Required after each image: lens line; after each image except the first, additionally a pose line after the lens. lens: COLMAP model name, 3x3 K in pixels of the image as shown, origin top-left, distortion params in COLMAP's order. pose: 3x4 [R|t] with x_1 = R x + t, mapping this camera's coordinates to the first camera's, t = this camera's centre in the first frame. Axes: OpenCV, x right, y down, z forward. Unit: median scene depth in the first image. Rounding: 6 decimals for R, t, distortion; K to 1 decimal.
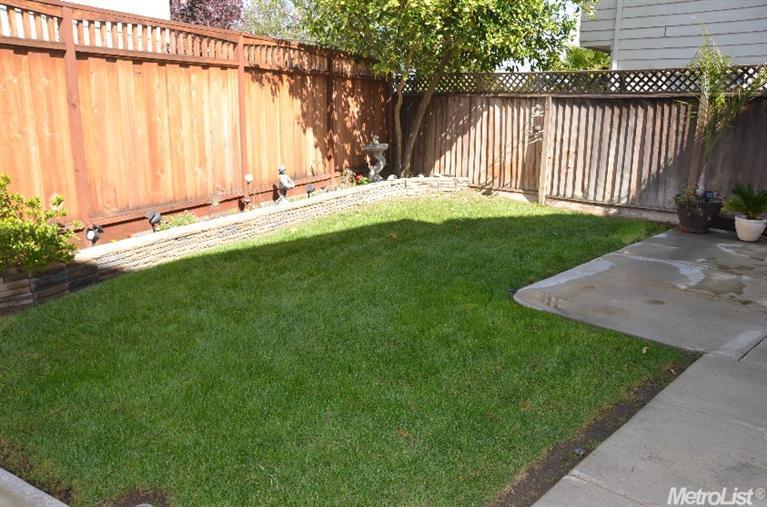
lens RADIAL K [[608.1, 0, 383.5], [0, 608.1, 253.5], [0, 0, 1]] dist [-0.162102, 0.138442]
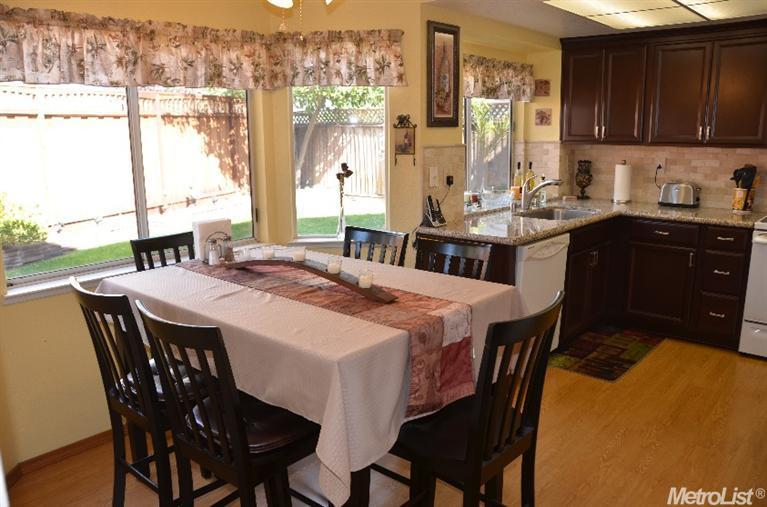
lens RADIAL K [[608.1, 0, 383.5], [0, 608.1, 253.5], [0, 0, 1]] dist [-0.162102, 0.138442]
pose [[0.997914, -0.034632, 0.054473, 0.185015], [0.036276, 0.998907, -0.029483, 0.071580], [-0.053392, 0.031398, 0.998080, -0.389409]]
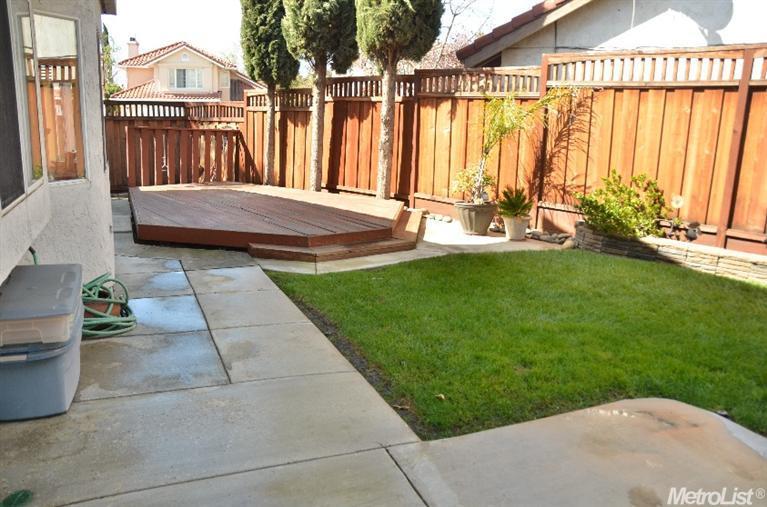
lens RADIAL K [[620.9, 0, 383.5], [0, 620.9, 253.5], [0, 0, 1]] dist [-0.030904, -0.002007]
pose [[-0.381187, 0.168012, -0.909103, 0.565768], [-0.257997, 0.924949, 0.279119, -0.114150], [0.887769, 0.340942, -0.309232, 0.512576]]
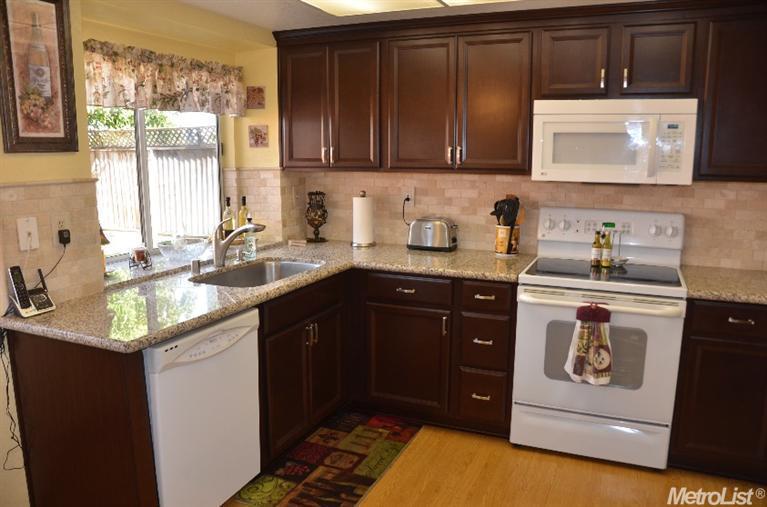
lens RADIAL K [[608.1, 0, 383.5], [0, 608.1, 253.5], [0, 0, 1]] dist [-0.162102, 0.138442]
pose [[0.929843, -0.075665, 0.360092, 0.288020], [0.098196, 0.994164, -0.044663, 0.043868], [-0.354611, 0.076890, 0.931847, -0.267955]]
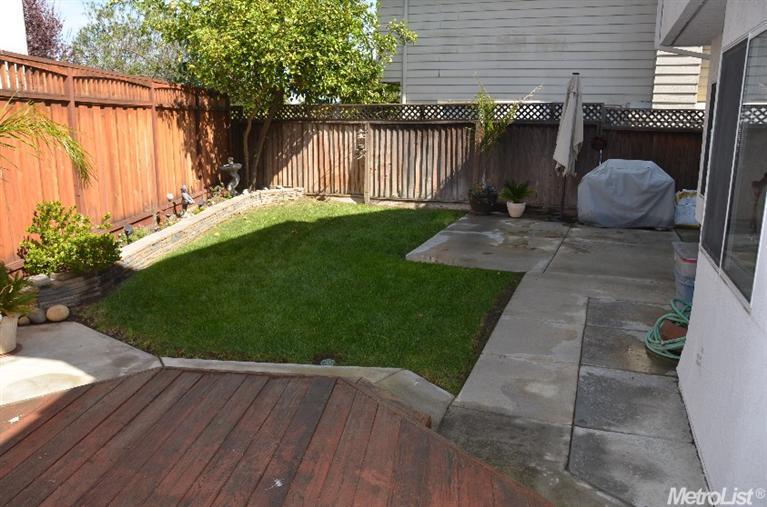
lens RADIAL K [[608.1, 0, 383.5], [0, 608.1, 253.5], [0, 0, 1]] dist [-0.162102, 0.138442]
pose [[0.909404, -0.093015, 0.405380, -0.281445], [0.099918, 0.994987, 0.004152, 0.025947], [-0.403734, 0.036729, 0.914139, -0.252353]]
